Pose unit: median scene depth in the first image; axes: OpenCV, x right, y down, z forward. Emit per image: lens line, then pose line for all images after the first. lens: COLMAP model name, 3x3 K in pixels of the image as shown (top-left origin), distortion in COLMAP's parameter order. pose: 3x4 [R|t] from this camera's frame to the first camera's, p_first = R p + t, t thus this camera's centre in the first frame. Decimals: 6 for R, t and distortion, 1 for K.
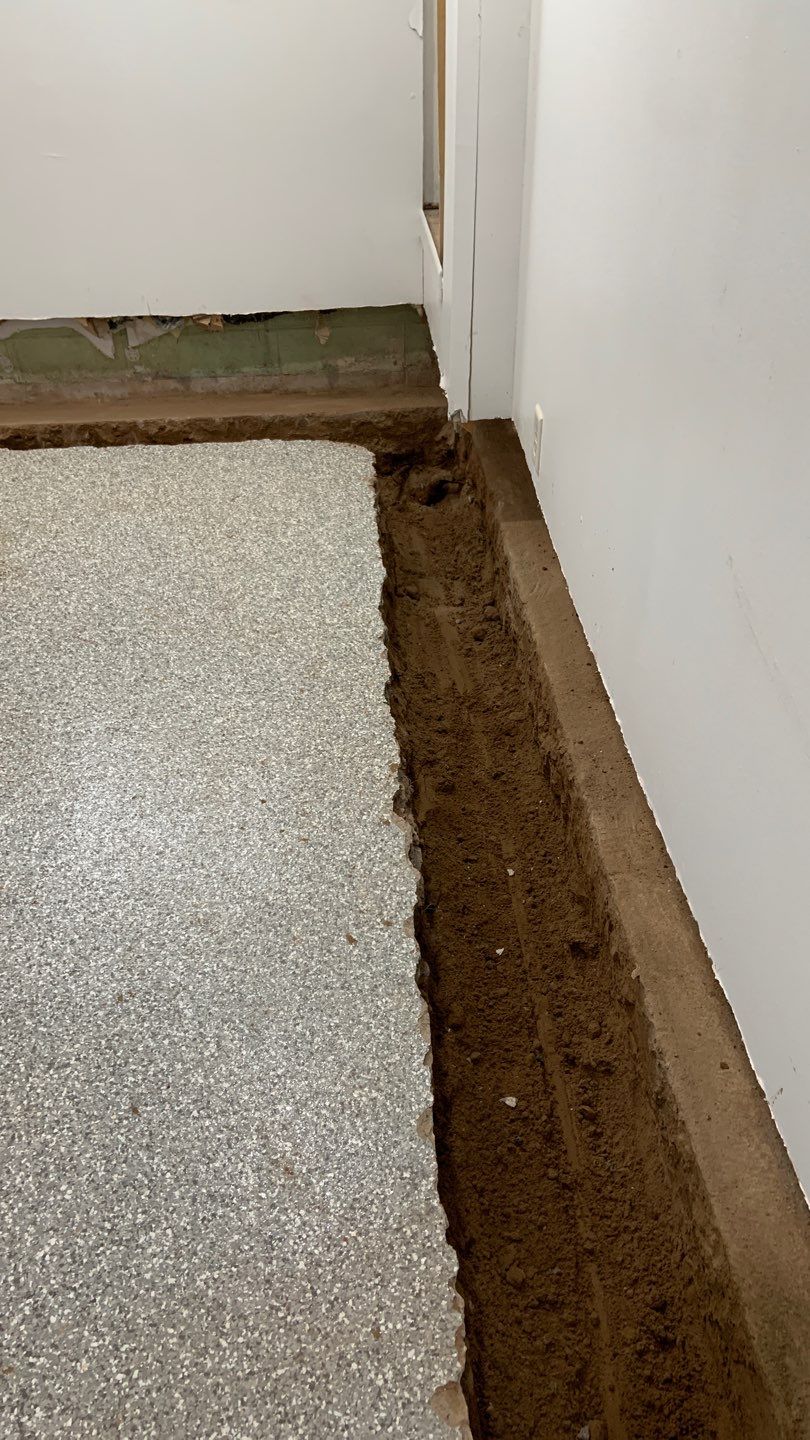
lens RADIAL K [[1057.5, 0, 402.5], [0, 1057.5, 711.0], [0, 0, 1]] dist [0.103013, -0.143858]
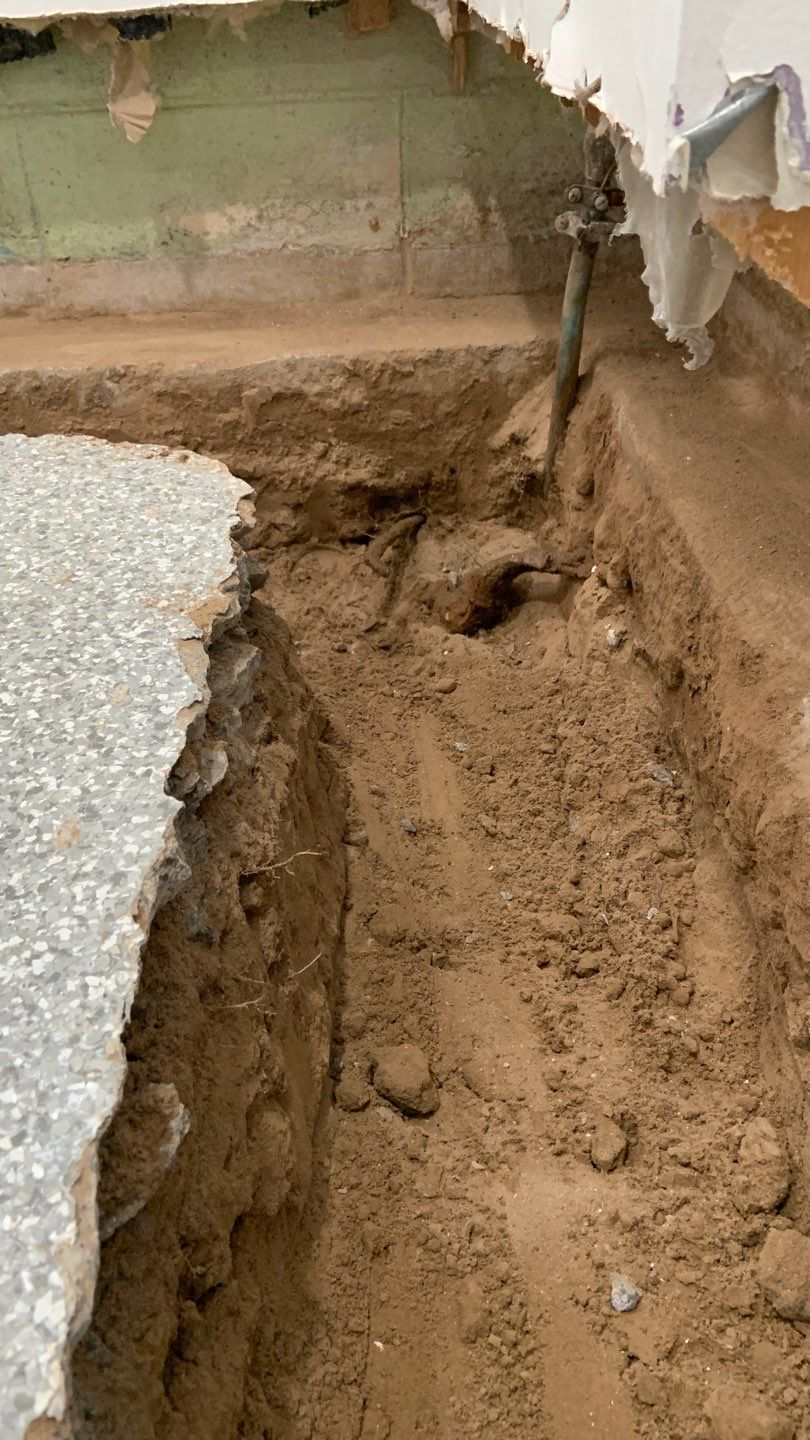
lens RADIAL K [[1080.9, 0, 400.6], [0, 1080.9, 715.7], [0, 0, 1]] dist [0.124183, -0.164924]
pose [[0.999339, 0.000357, -0.036365, 0.015282], [-0.001338, 0.999636, -0.026957, -0.167889], [0.036342, 0.026988, 0.998975, 0.691629]]
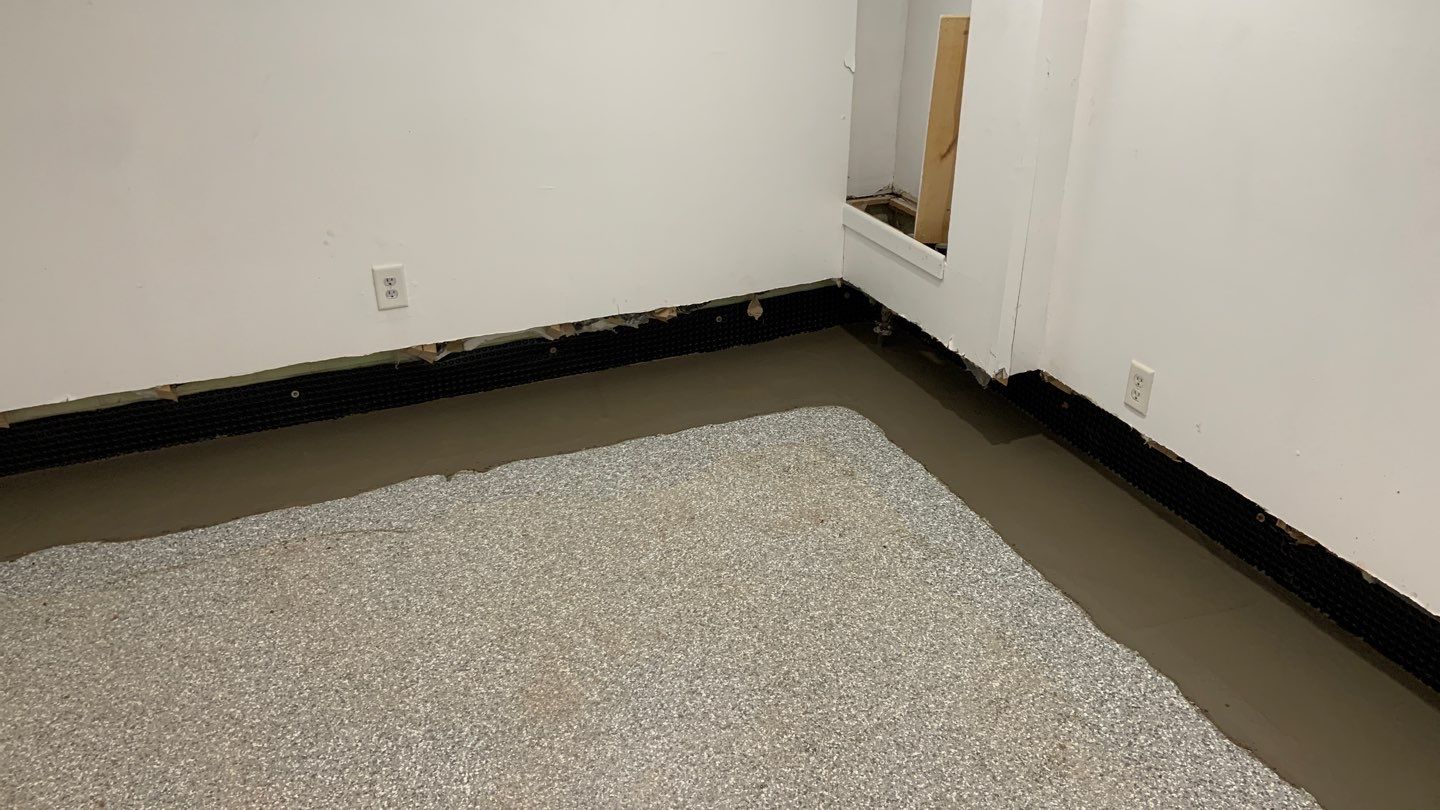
lens RADIAL K [[1064.9, 0, 708.7], [0, 1064.9, 401.6], [0, 0, 1]] dist [0.123743, -0.160921]
pose [[0.950429, -0.131157, 0.281926, -0.451316], [0.184649, 0.967573, -0.172357, -0.082937], [-0.250178, 0.215870, 0.943828, -0.006837]]
